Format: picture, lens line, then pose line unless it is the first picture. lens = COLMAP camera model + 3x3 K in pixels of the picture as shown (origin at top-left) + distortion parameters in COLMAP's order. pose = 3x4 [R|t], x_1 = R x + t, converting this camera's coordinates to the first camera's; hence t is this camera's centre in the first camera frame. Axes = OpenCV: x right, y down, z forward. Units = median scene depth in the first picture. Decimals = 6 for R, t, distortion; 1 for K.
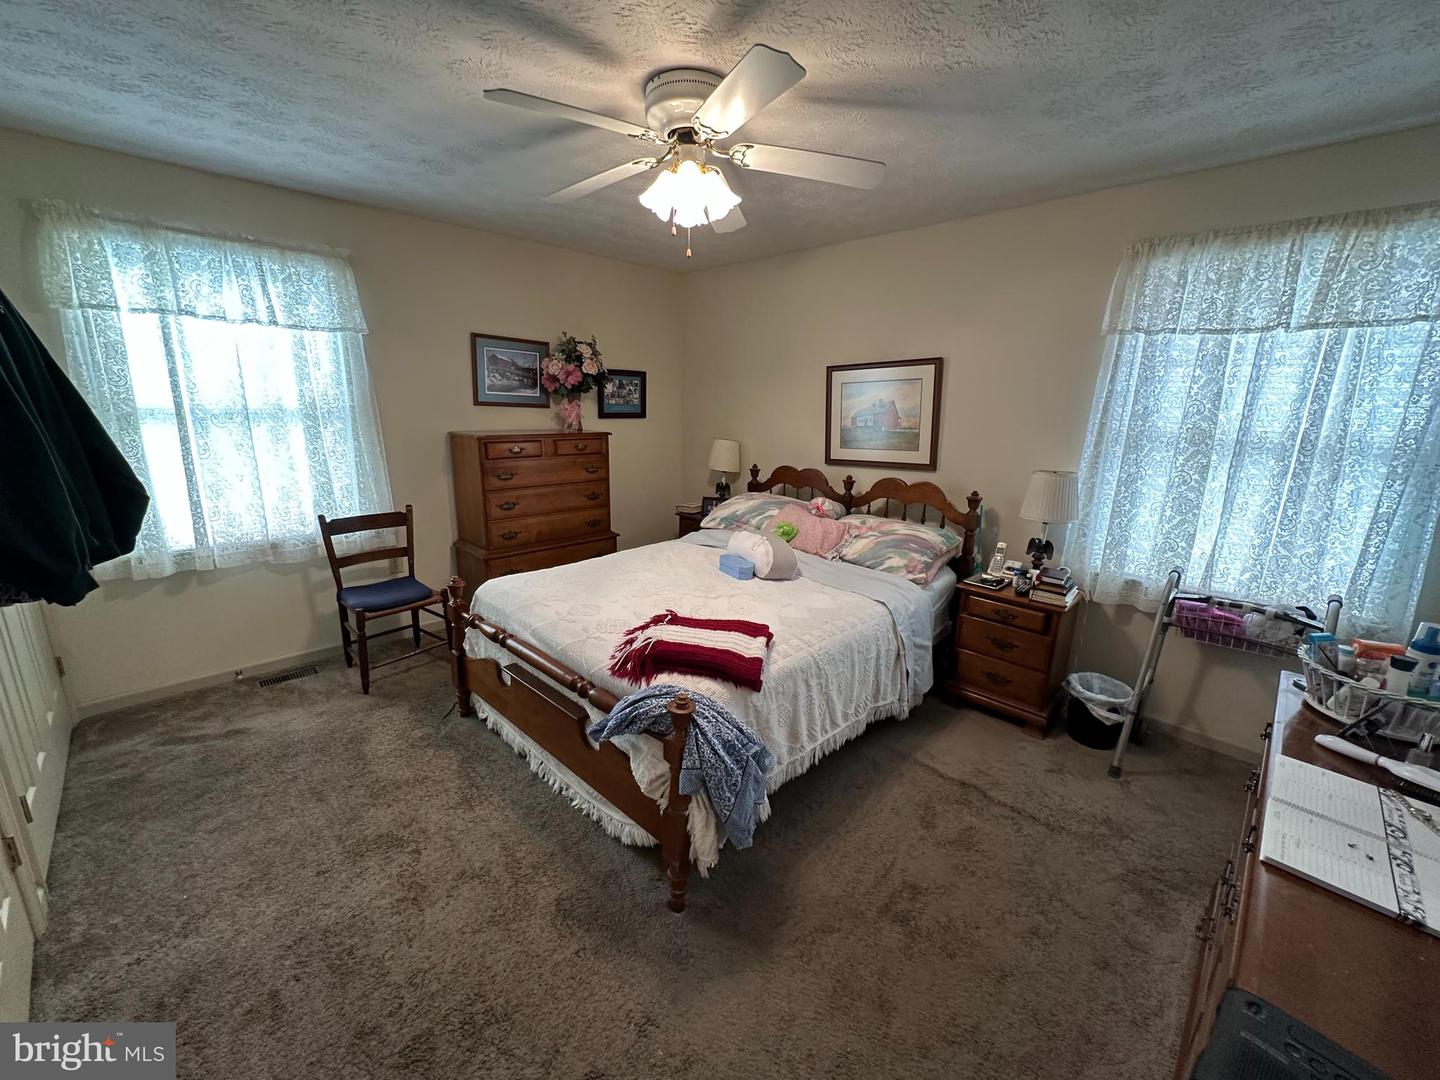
lens RADIAL K [[573.5, 0, 720.0], [0, 573.5, 540.8], [0, 0, 1]] dist [-0.003483, 0.000821]
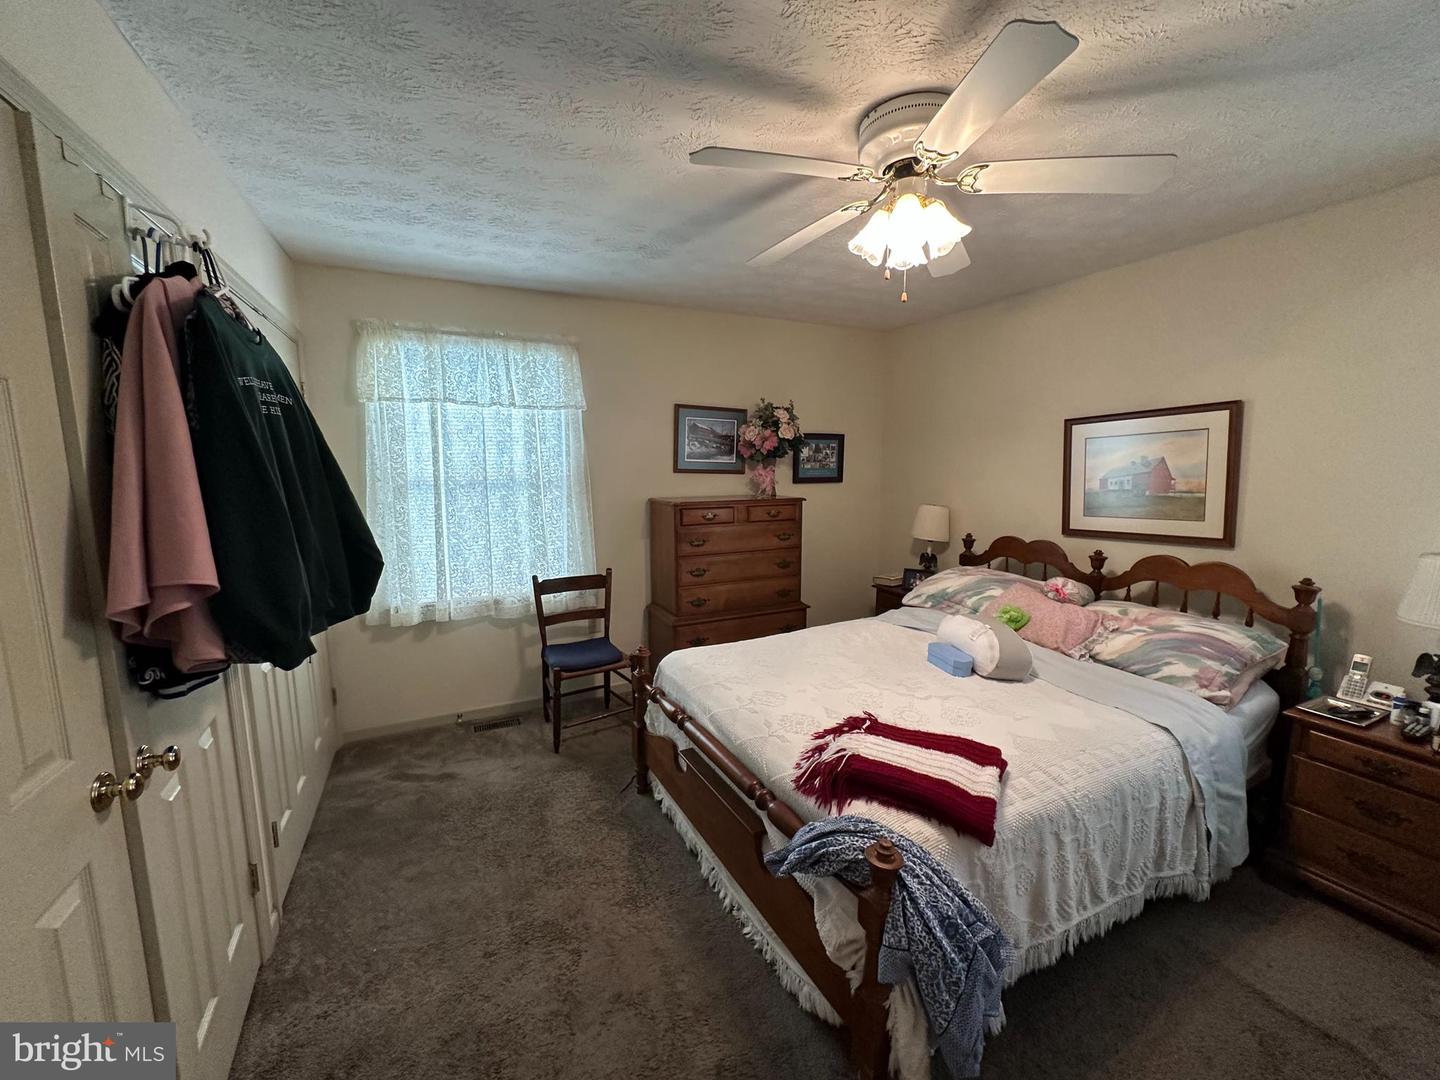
lens RADIAL K [[573.5, 0, 720.6], [0, 573.5, 541.2], [0, 0, 1]] dist [-0.003483, 0.000821]
pose [[0.946265, 0.020441, -0.322744, -0.022599], [-0.054387, 0.993845, -0.096512, -0.028569], [0.318785, 0.108879, 0.941553, 0.104636]]
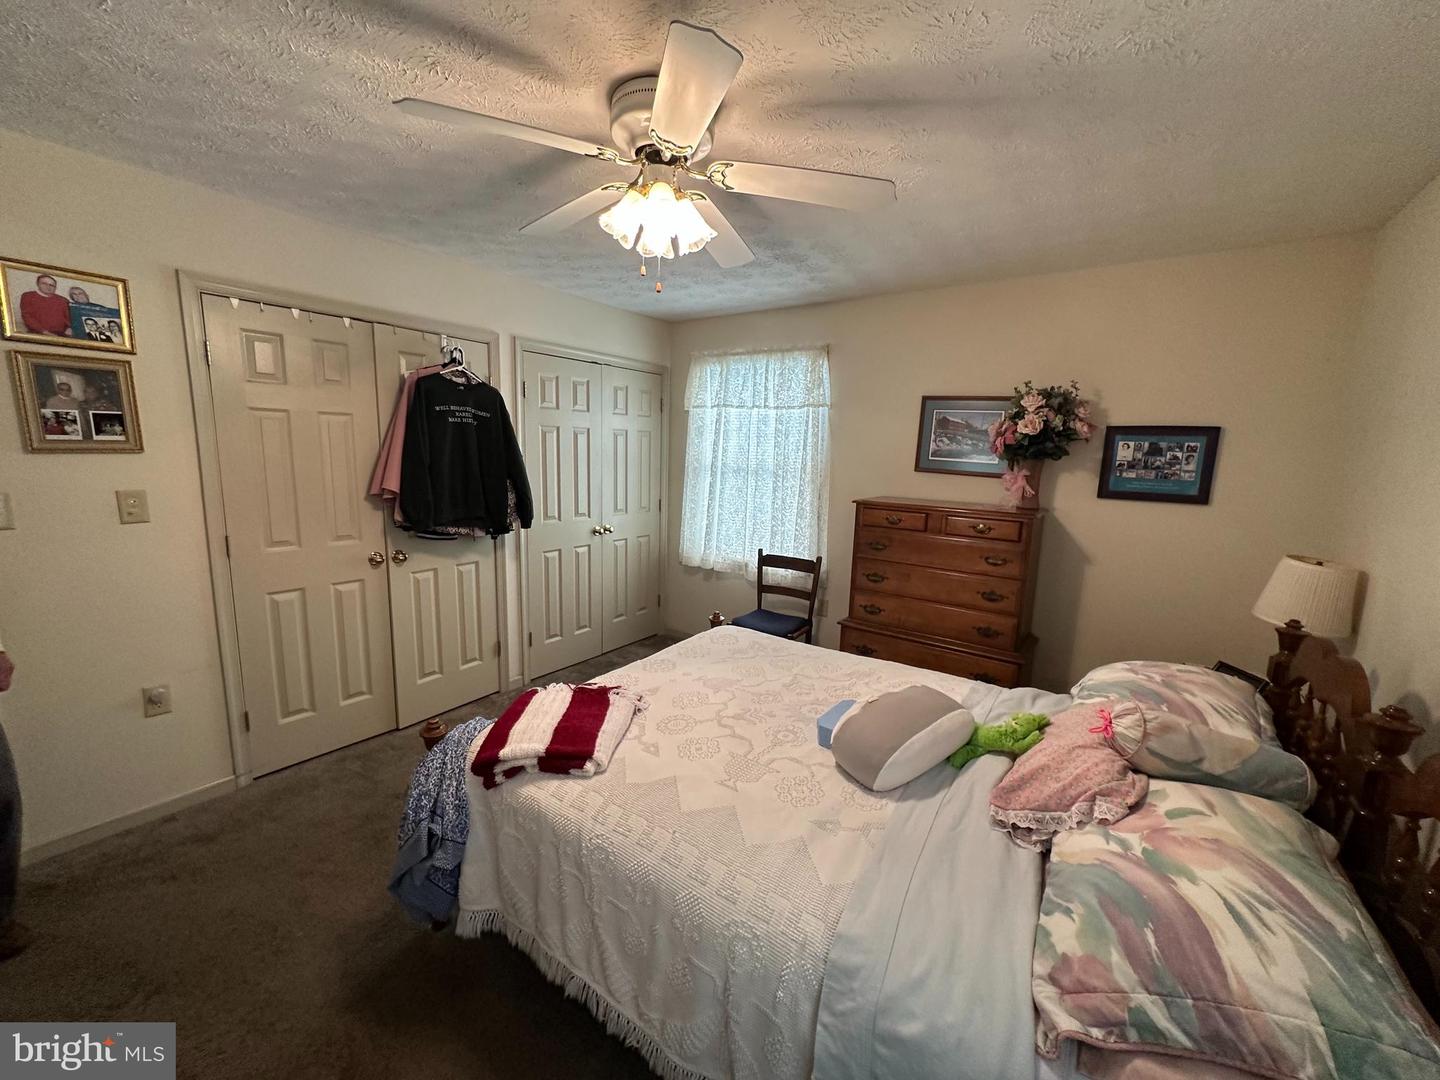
lens RADIAL K [[573.5, 0, 720.4], [0, 573.5, 538.6], [0, 0, 1]] dist [-0.003483, 0.000821]
pose [[0.170550, 0.134720, -0.976096, 0.642542], [-0.265306, 0.960305, 0.086184, -0.182092], [0.948960, 0.244266, 0.199522, 0.768808]]
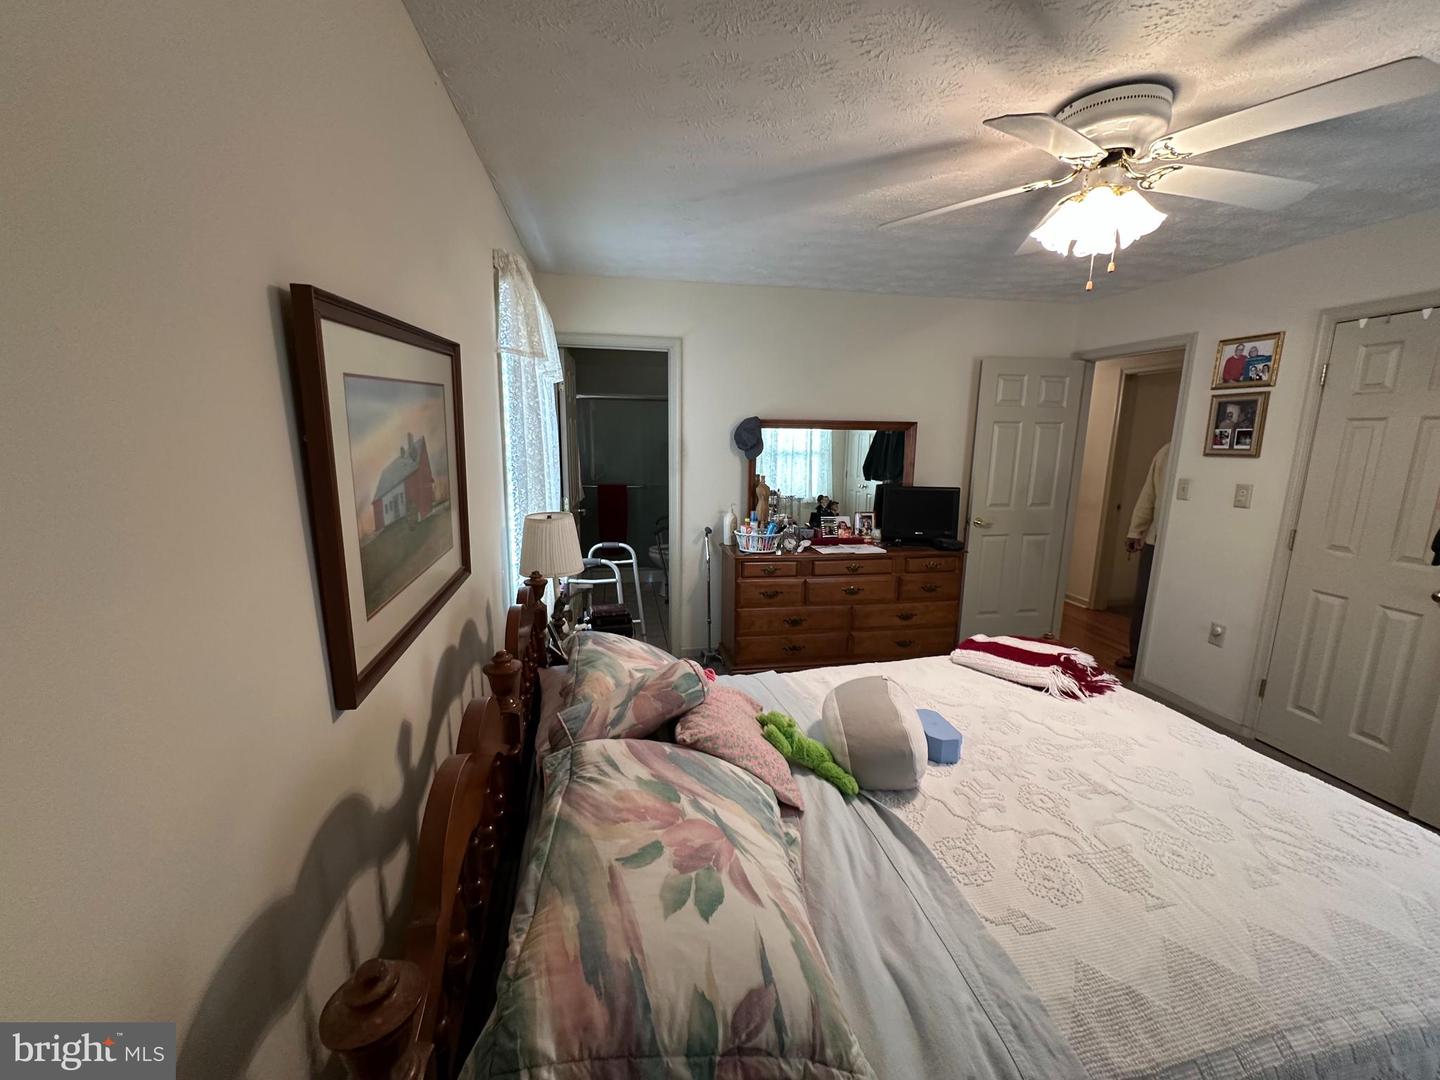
lens RADIAL K [[573.5, 0, 715.3], [0, 573.5, 539.4], [0, 0, 1]] dist [-0.003483, 0.000821]
pose [[-0.824683, -0.134725, 0.549316, -0.092446], [0.106937, 0.916558, 0.385338, -0.414842], [-0.555394, 0.376524, -0.741463, 1.618474]]
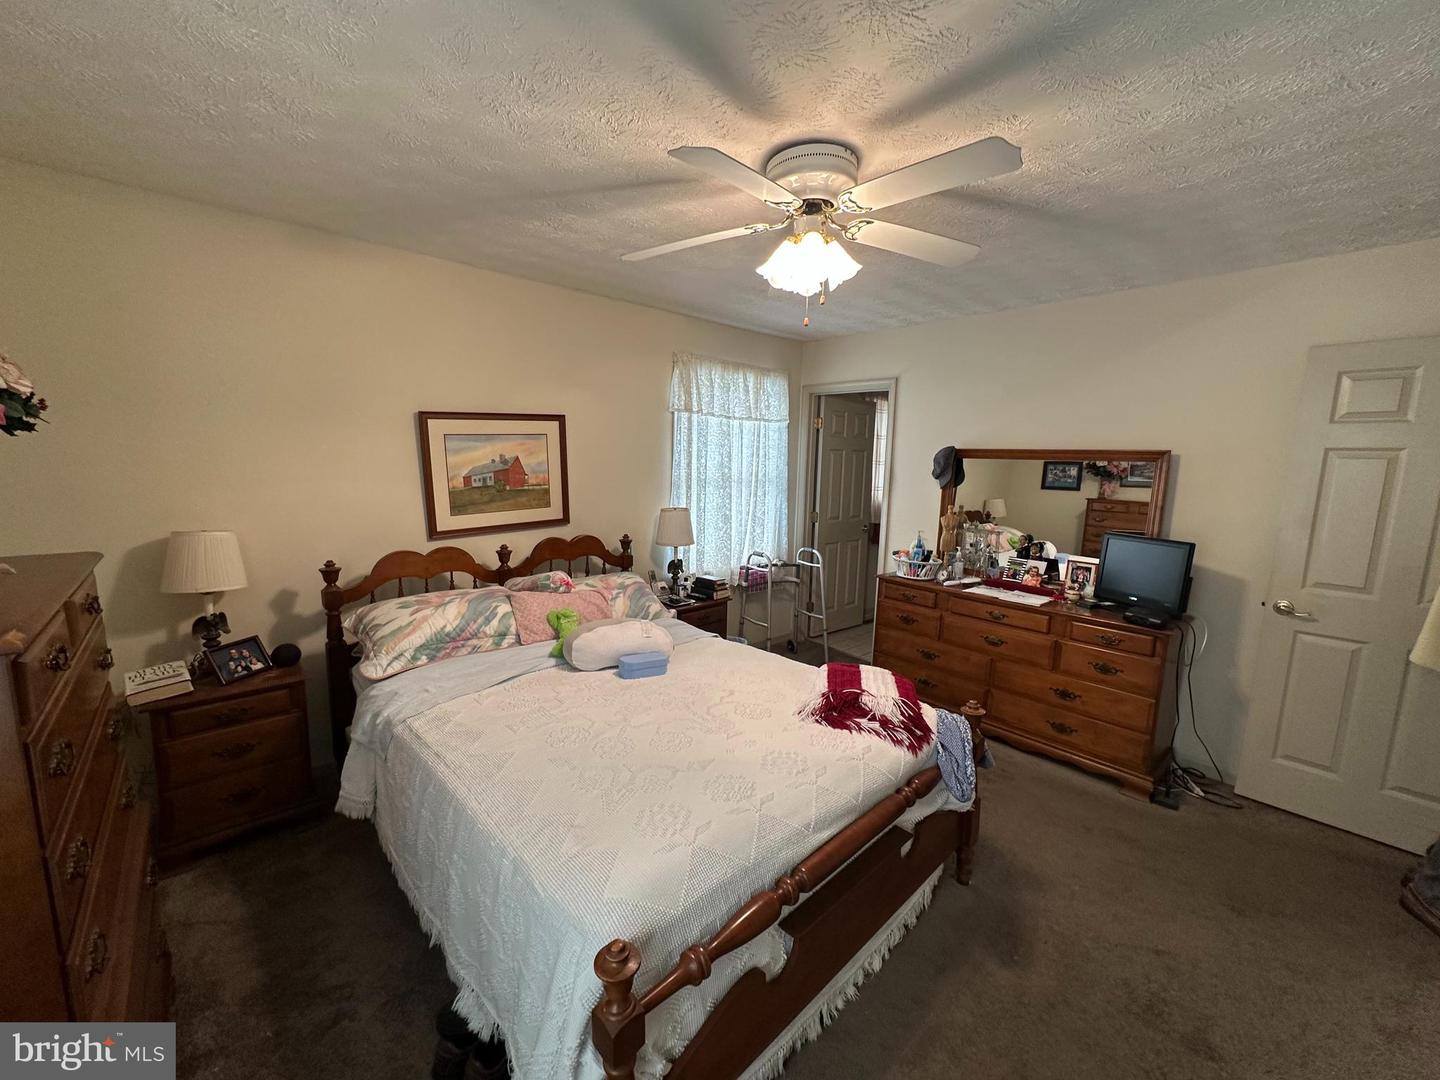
lens RADIAL K [[573.5, 0, 718.9], [0, 573.5, 540.6], [0, 0, 1]] dist [-0.003483, 0.000821]
pose [[0.037269, -0.163760, 0.985796, -0.817661], [0.220234, 0.963572, 0.151742, -0.247282], [-0.974735, 0.211451, 0.071977, 0.877803]]
